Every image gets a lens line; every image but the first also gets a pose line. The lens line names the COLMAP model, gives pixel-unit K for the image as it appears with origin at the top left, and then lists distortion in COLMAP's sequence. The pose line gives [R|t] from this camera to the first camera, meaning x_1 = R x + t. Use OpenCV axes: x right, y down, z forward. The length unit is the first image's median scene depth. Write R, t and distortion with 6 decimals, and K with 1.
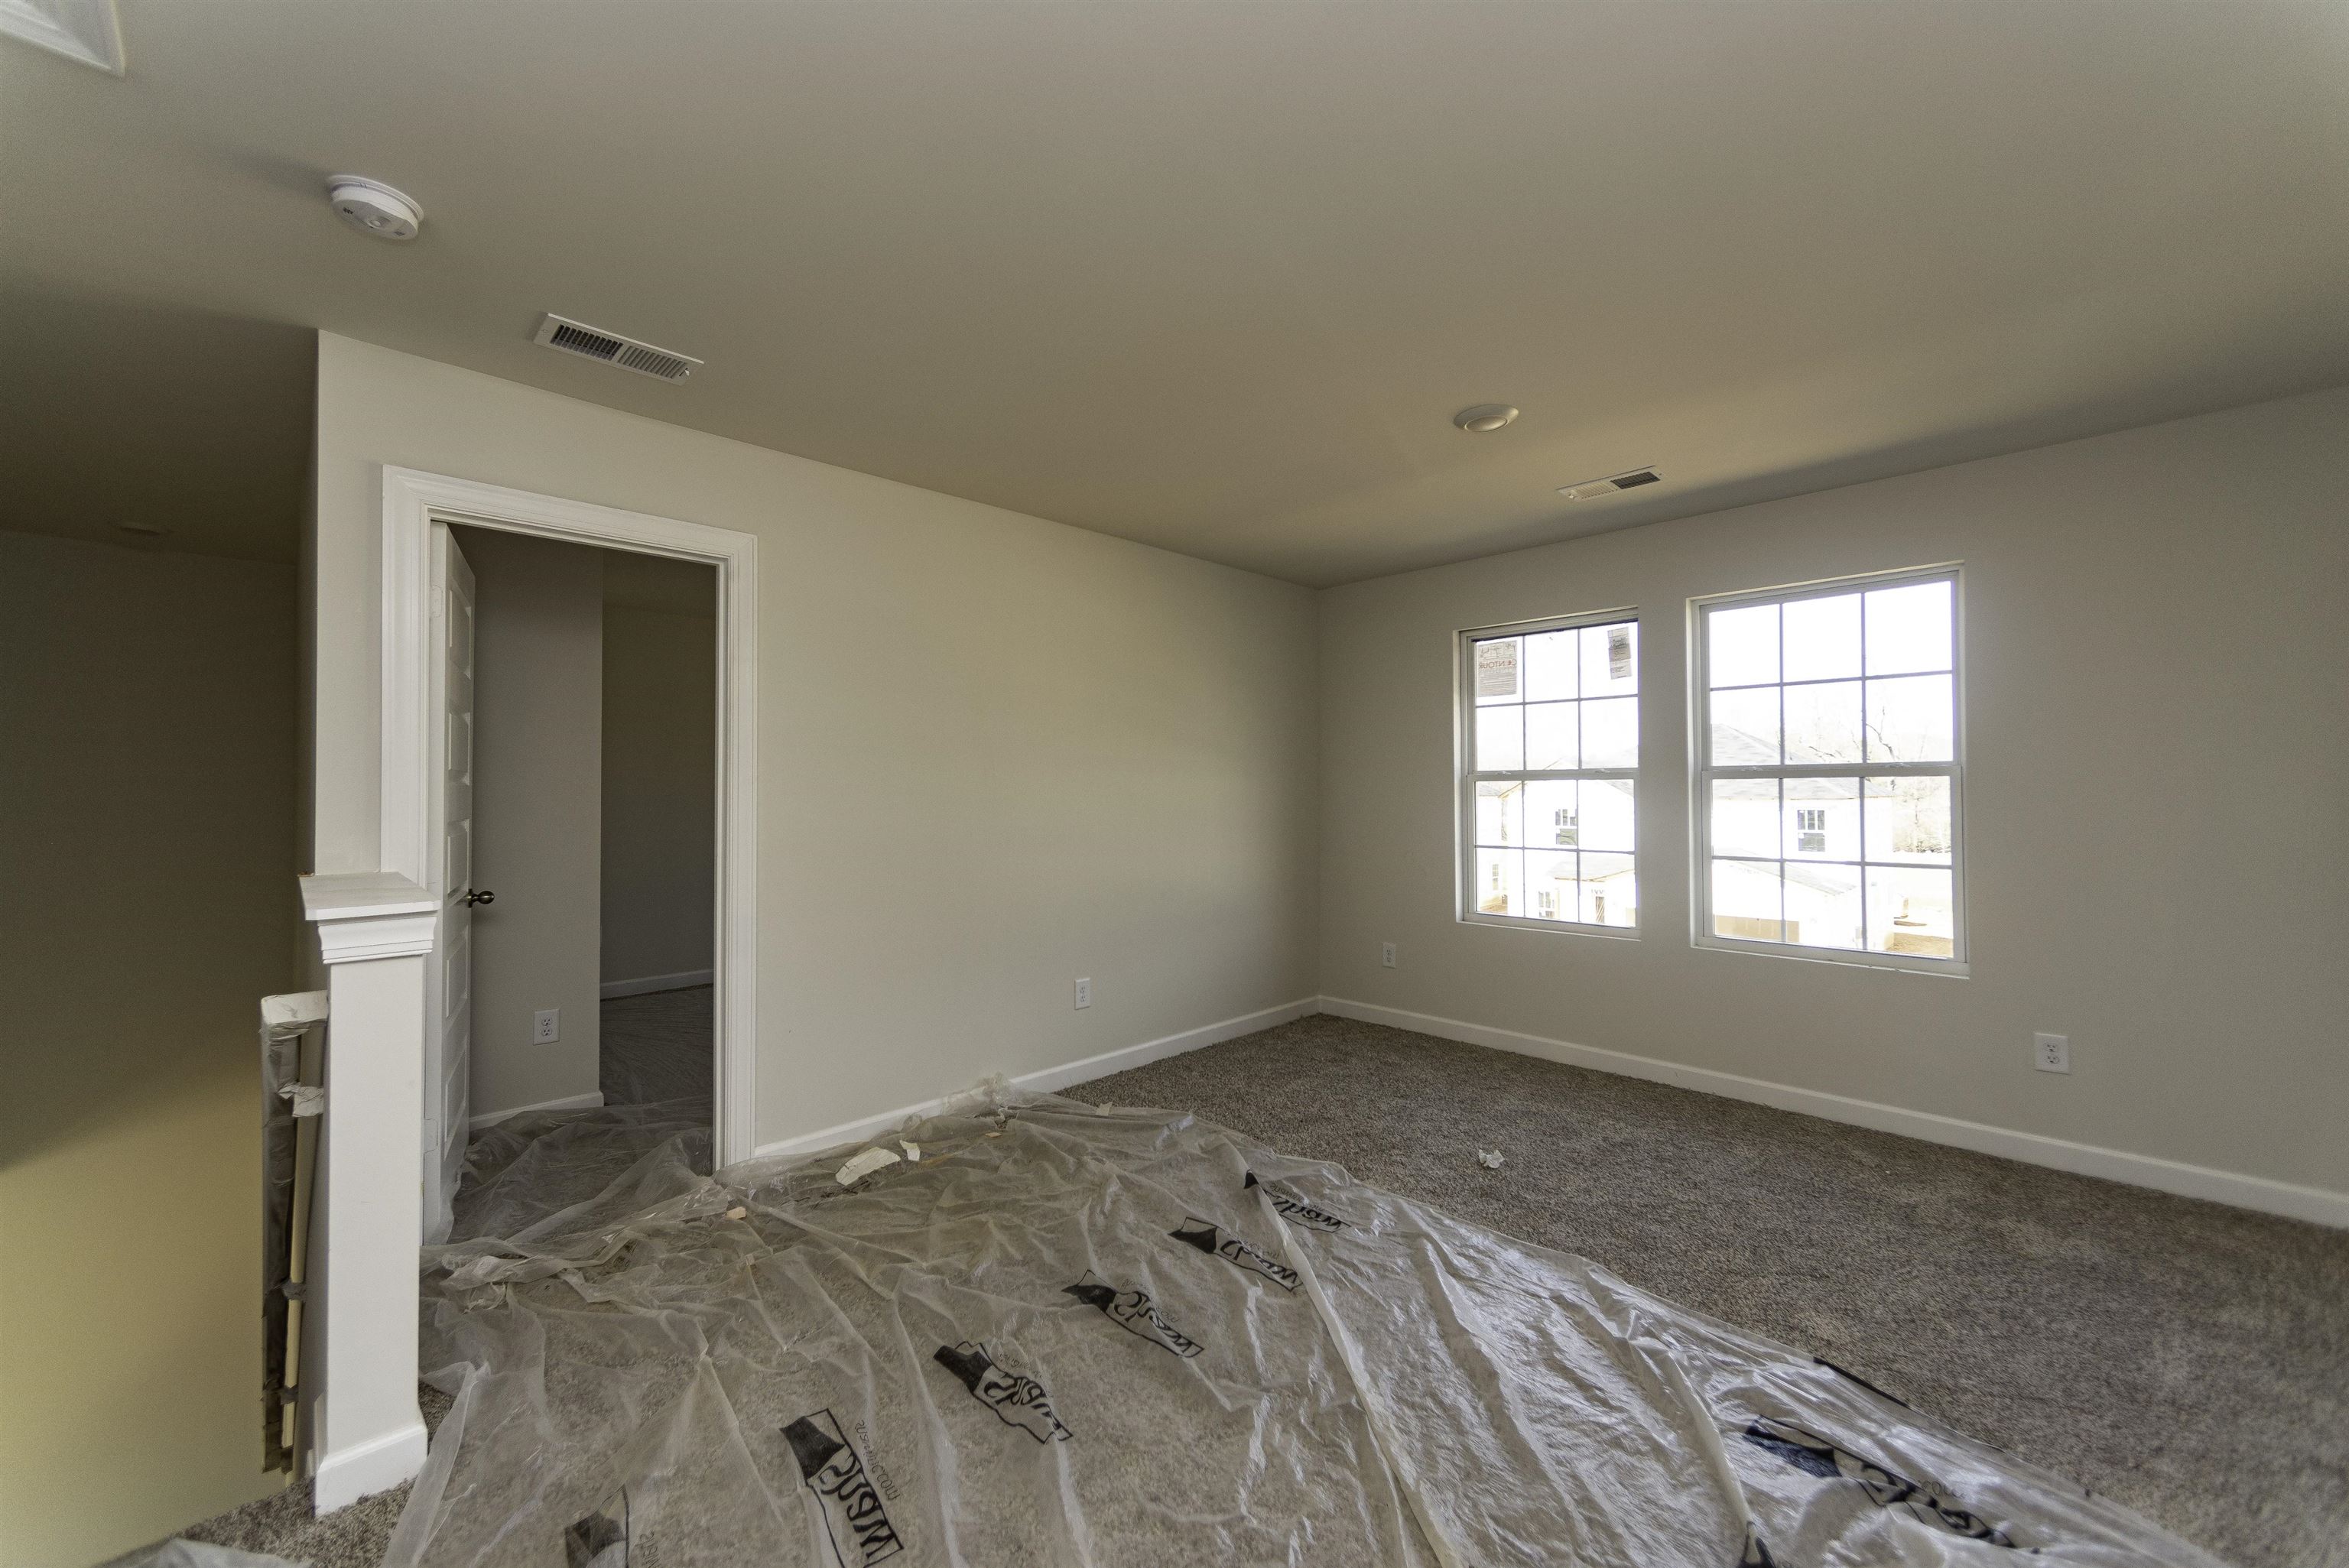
lens RADIAL K [[843.7, 0, 1178.3], [0, 843.7, 787.6], [0, 0, 1]] dist [0.000742, 0.000170]
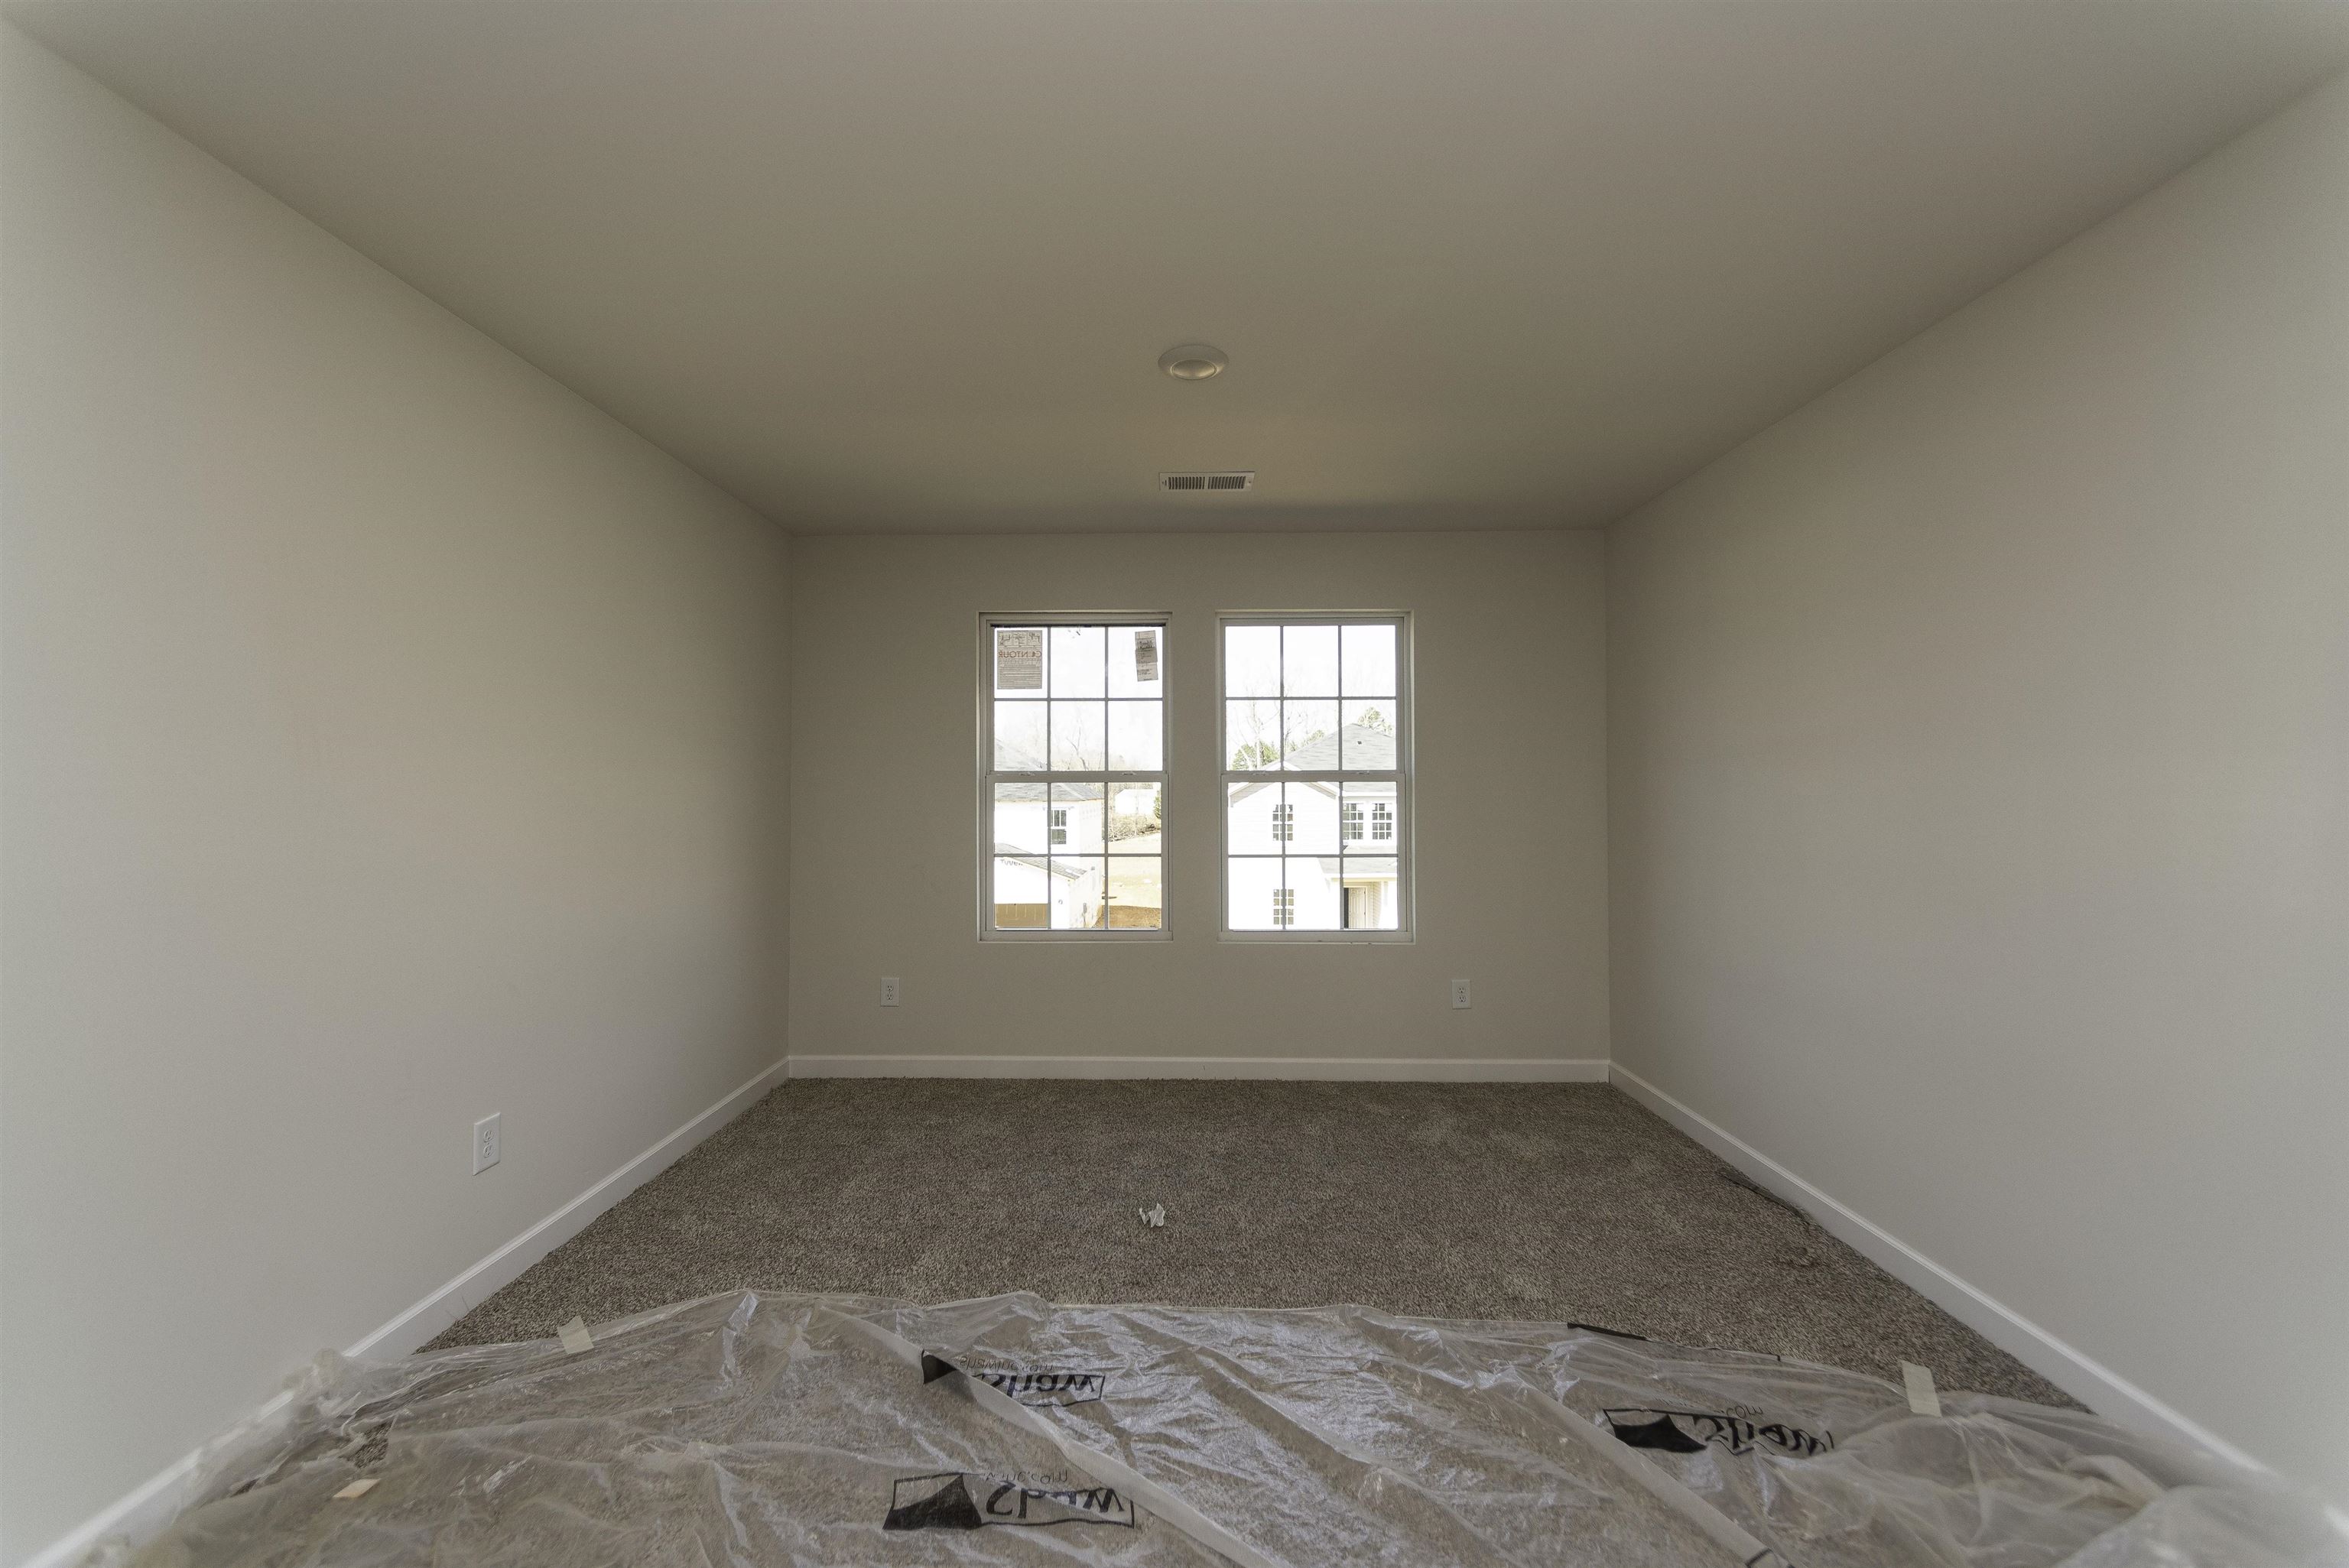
lens RADIAL K [[864.9, 0, 1119.0], [0, 864.9, 781.6], [0, 0, 1]] dist [0.000583, 0.000088]
pose [[0.738851, 0.010839, 0.673782, -0.220573], [-0.003728, 0.999921, -0.011997, 0.002386], [-0.673859, 0.006352, 0.738833, 0.304890]]
